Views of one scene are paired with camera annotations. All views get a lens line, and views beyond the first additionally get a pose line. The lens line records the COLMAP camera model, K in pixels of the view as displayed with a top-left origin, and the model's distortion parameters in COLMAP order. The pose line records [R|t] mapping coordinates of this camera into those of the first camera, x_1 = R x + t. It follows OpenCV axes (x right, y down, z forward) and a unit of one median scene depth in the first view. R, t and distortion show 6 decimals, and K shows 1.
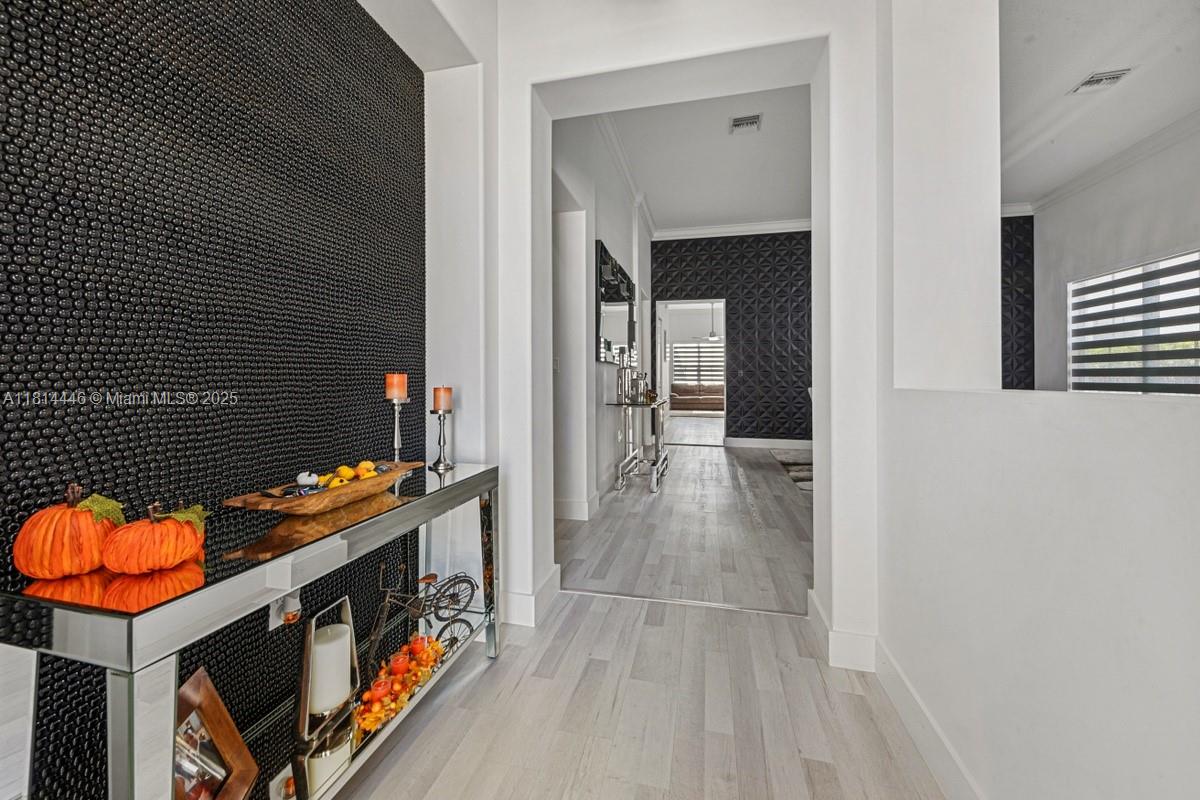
lens RADIAL K [[424.2, 0, 608.6], [0, 424.2, 379.5], [0, 0, 1]] dist [0.008100, -0.002427]
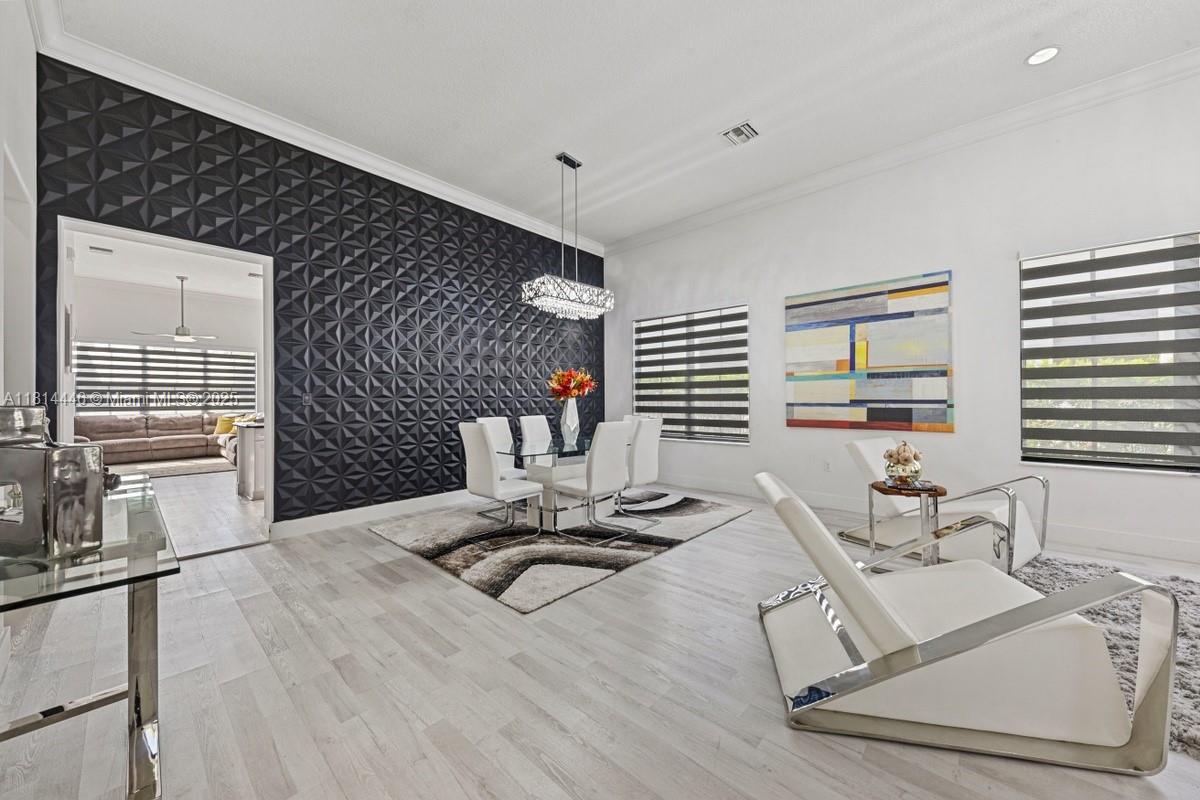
lens RADIAL K [[424.2, 0, 609.7], [0, 424.2, 400.4], [0, 0, 1]] dist [0.008100, -0.002427]
pose [[0.479116, -0.008134, 0.877714, 0.015076], [0.012319, 0.999921, 0.002542, -0.012784], [-0.877665, 0.009595, 0.479178, 0.496981]]
